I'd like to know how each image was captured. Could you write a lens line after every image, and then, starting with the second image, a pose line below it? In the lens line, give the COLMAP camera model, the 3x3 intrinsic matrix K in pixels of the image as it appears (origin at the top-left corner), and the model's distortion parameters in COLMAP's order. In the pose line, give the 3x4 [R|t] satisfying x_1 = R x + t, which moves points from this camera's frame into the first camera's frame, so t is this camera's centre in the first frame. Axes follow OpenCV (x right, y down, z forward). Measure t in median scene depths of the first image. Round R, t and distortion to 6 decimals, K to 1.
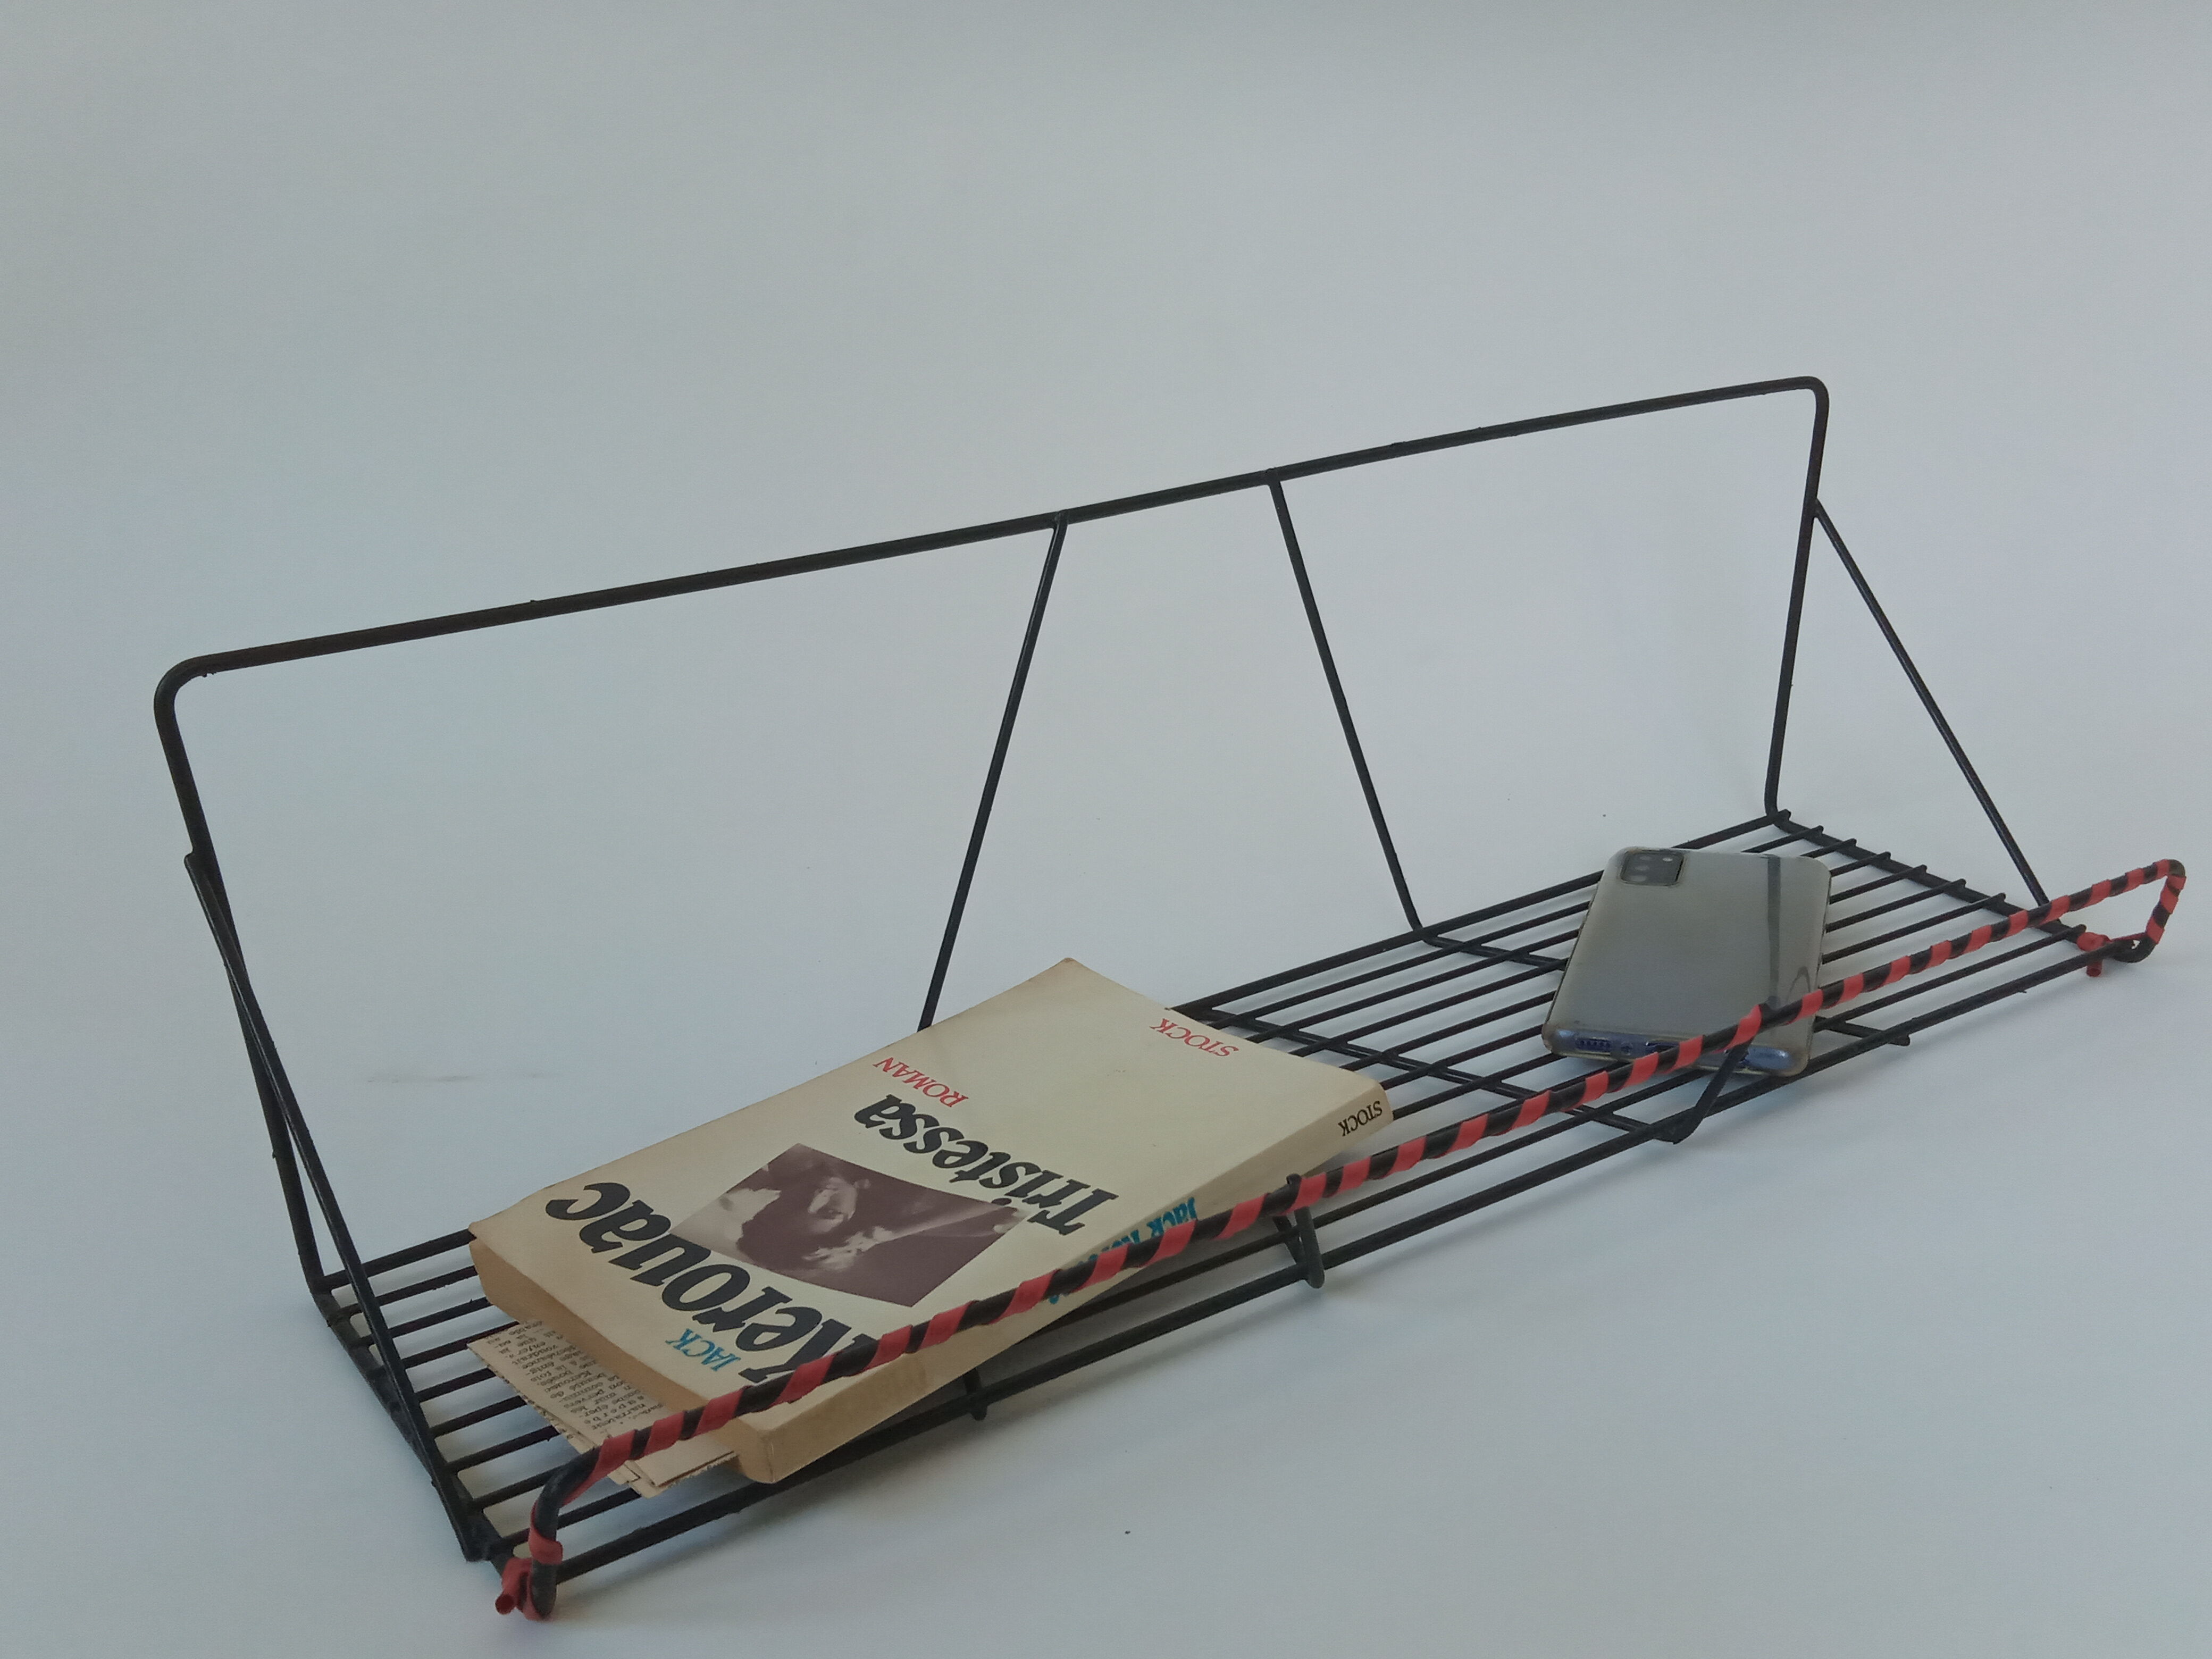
lens RADIAL K [[2152.4, 0, 1106.0], [0, 2152.4, 829.5], [0, 0, 1]] dist [0.002897, 0.004681]
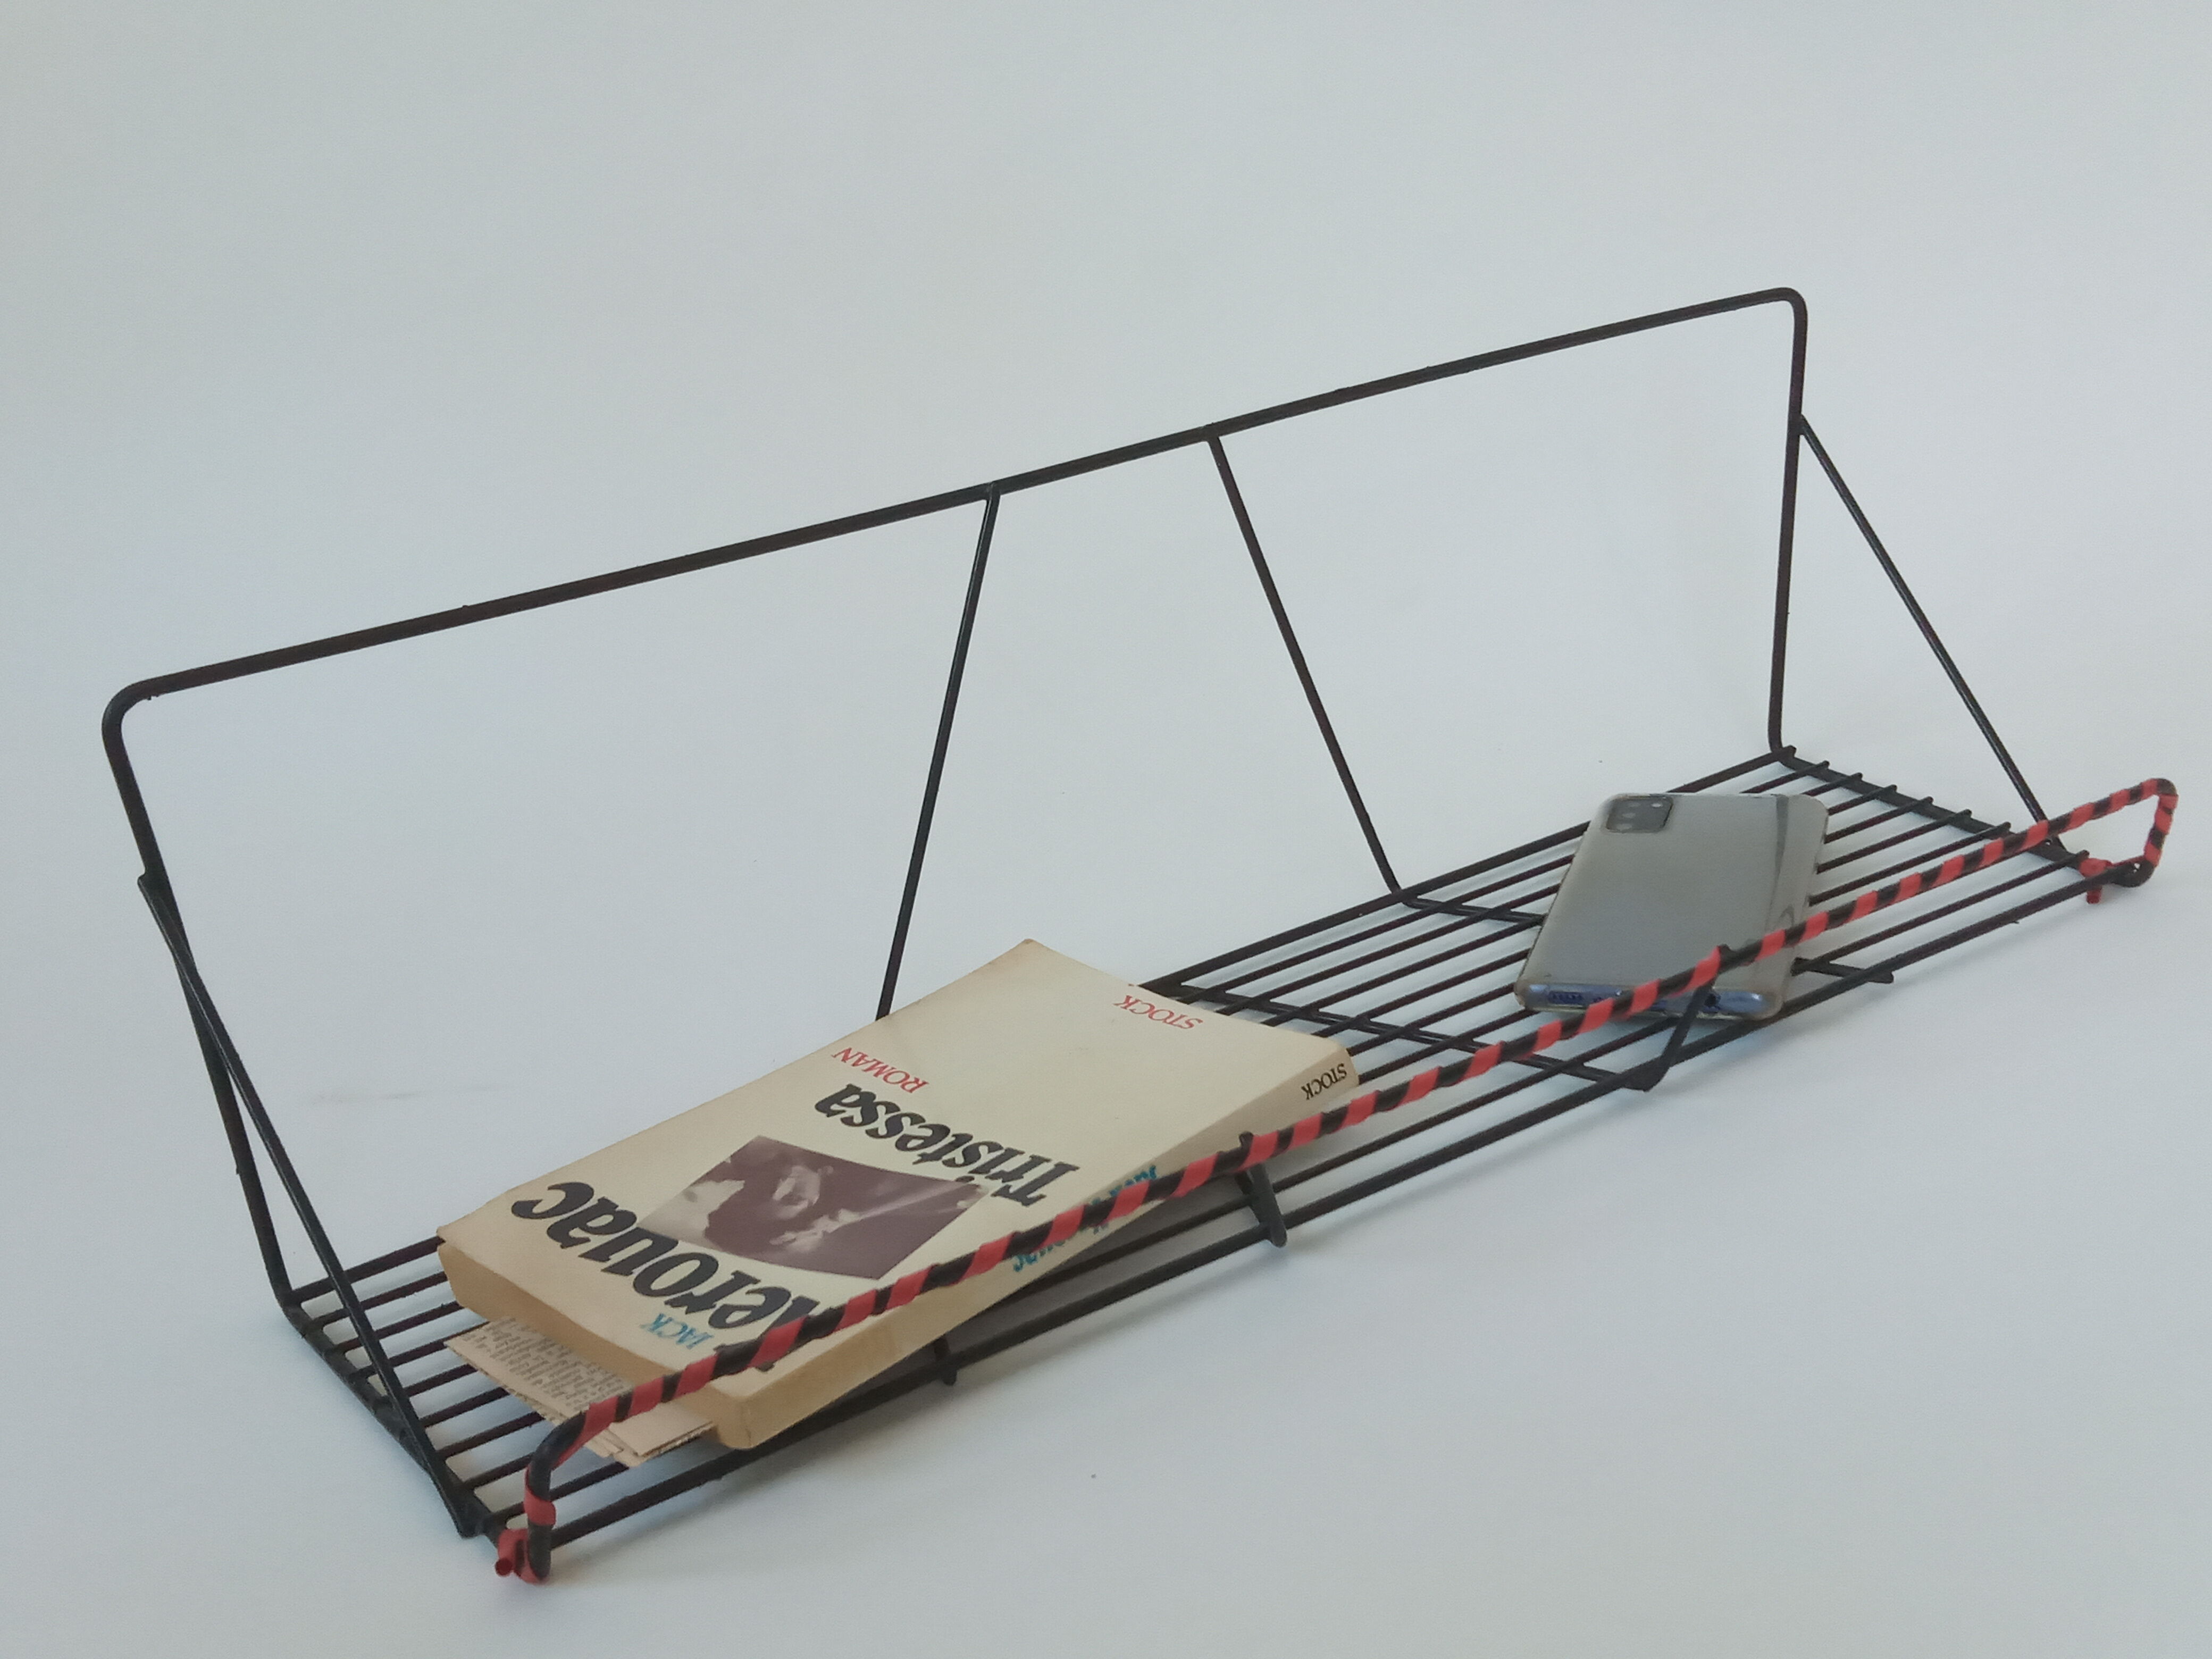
lens RADIAL K [[2664.8, 0, 1140.6], [0, 2664.8, 840.8], [0, 0, 1]] dist [0.023649, -0.005887]
pose [[0.998640, -0.051795, 0.005885, 0.031764], [0.051703, 0.998552, 0.014831, 0.000624], [-0.006645, -0.014506, 0.999873, -0.224177]]
